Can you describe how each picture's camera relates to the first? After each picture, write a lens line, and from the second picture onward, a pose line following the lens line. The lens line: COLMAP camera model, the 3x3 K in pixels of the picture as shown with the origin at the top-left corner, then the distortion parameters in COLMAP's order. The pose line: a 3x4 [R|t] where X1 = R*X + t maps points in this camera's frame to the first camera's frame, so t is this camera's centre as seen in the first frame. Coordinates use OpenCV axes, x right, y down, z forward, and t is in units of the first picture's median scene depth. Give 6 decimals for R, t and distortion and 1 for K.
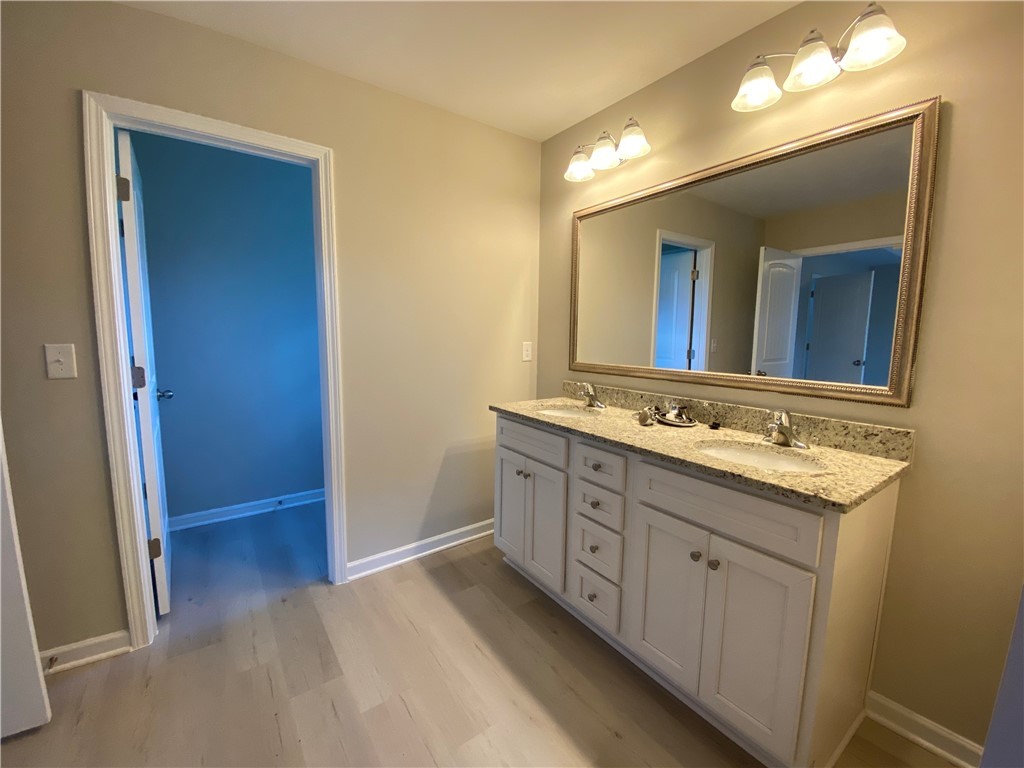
lens RADIAL K [[413.2, 0, 504.1], [0, 413.2, 383.2], [0, 0, 1]] dist [0.007668, -0.015673]
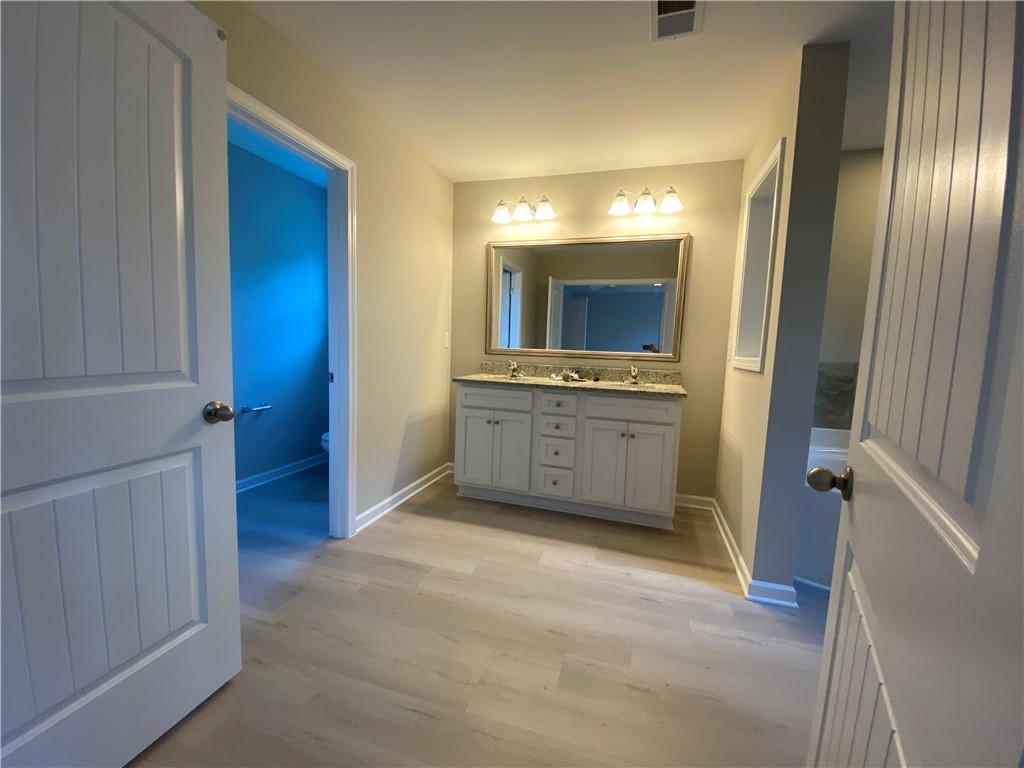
lens RADIAL K [[413.2, 0, 504.8], [0, 413.2, 386.8], [0, 0, 1]] dist [0.007668, -0.015673]
pose [[0.807297, -0.045267, 0.588407, -0.732253], [0.043635, 0.998903, 0.016979, 0.069182], [-0.588530, 0.011969, 0.808387, -0.197078]]
